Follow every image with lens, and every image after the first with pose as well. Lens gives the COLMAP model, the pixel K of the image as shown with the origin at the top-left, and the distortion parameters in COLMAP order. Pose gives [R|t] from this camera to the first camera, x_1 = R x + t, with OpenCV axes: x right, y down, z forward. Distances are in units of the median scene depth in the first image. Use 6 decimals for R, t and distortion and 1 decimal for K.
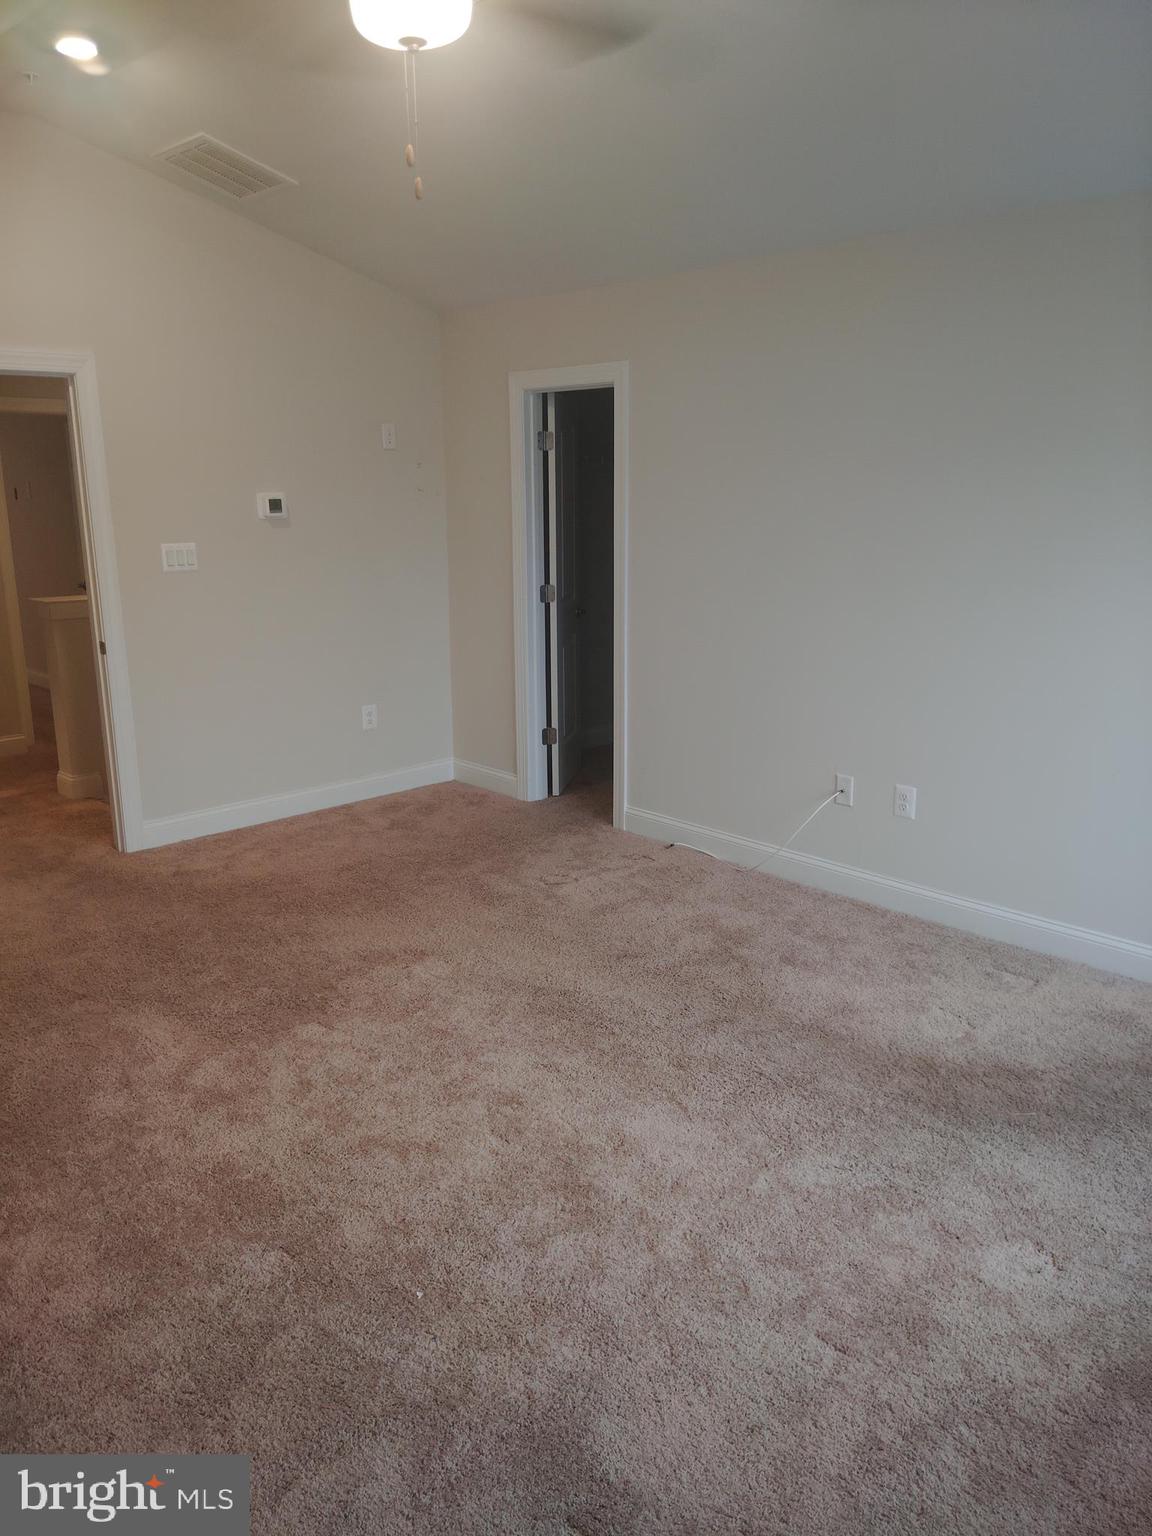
lens RADIAL K [[1148.6, 0, 569.8], [0, 1148.6, 759.8], [0, 0, 1]] dist [0.134899, -0.232766]
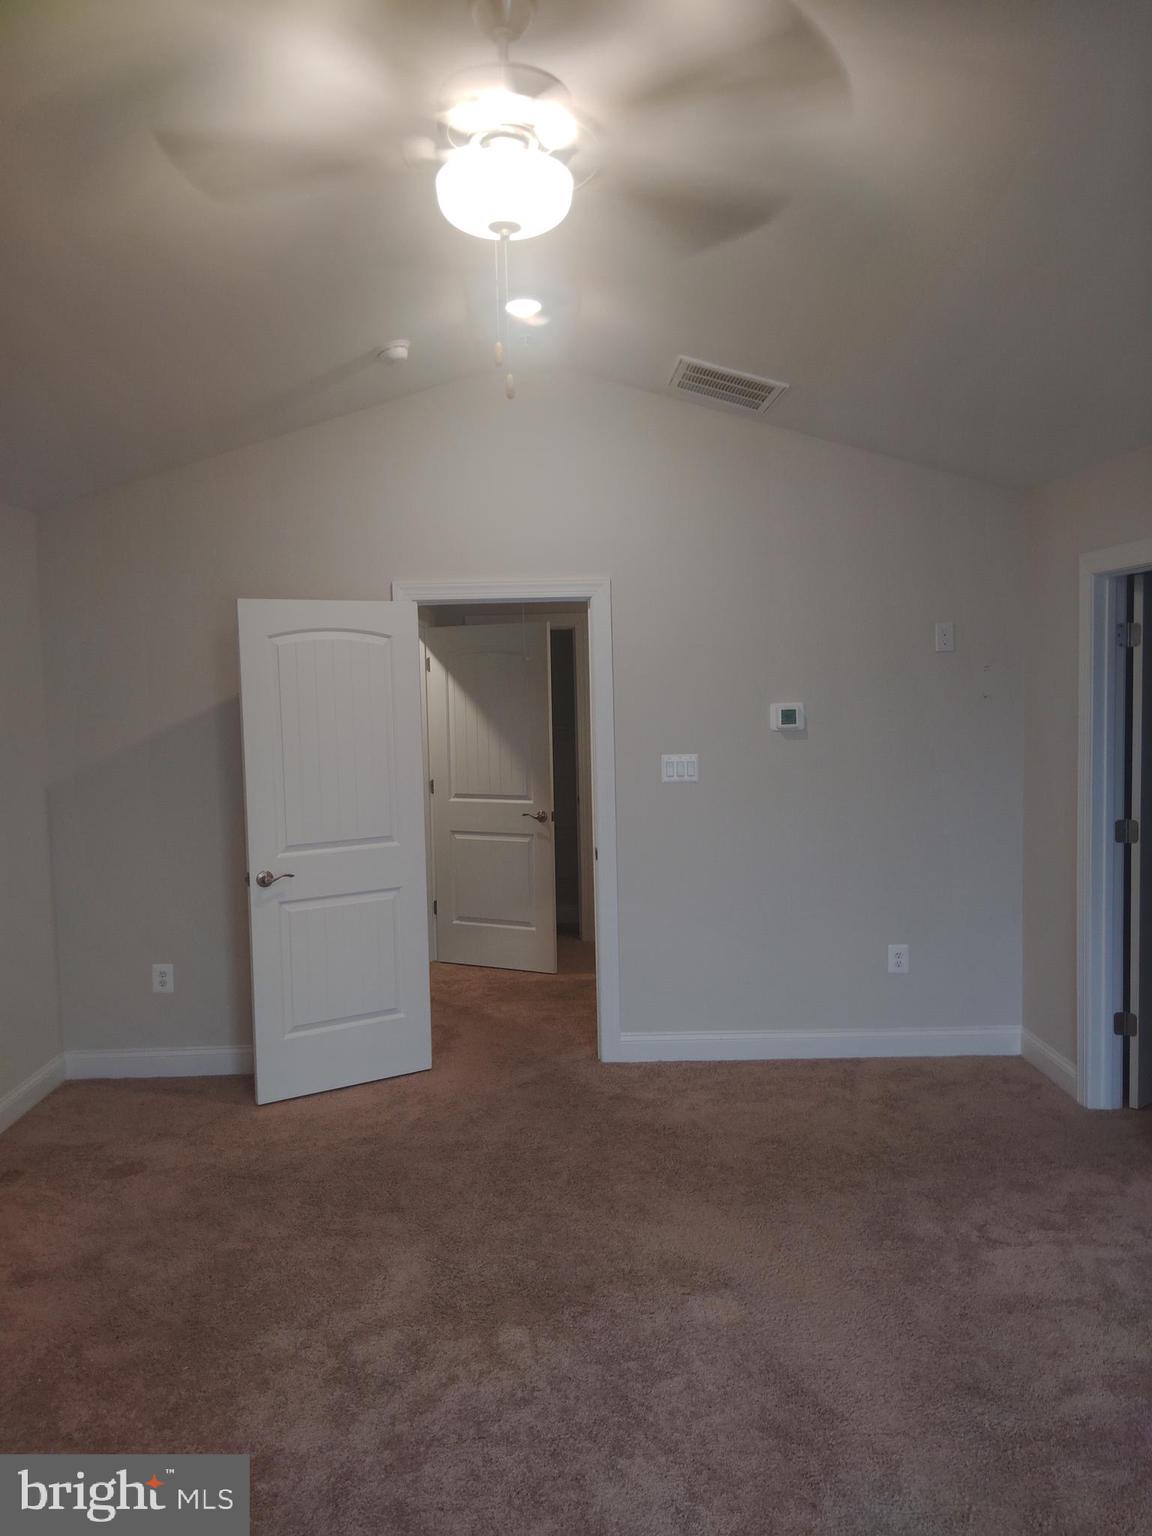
lens RADIAL K [[1148.6, 0, 569.8], [0, 1148.6, 759.8], [0, 0, 1]] dist [0.134899, -0.232766]
pose [[0.736931, 0.037759, -0.674913, 0.242184], [-0.144718, 0.984102, -0.102959, -0.064633], [0.660296, 0.173546, 0.730679, 0.218008]]
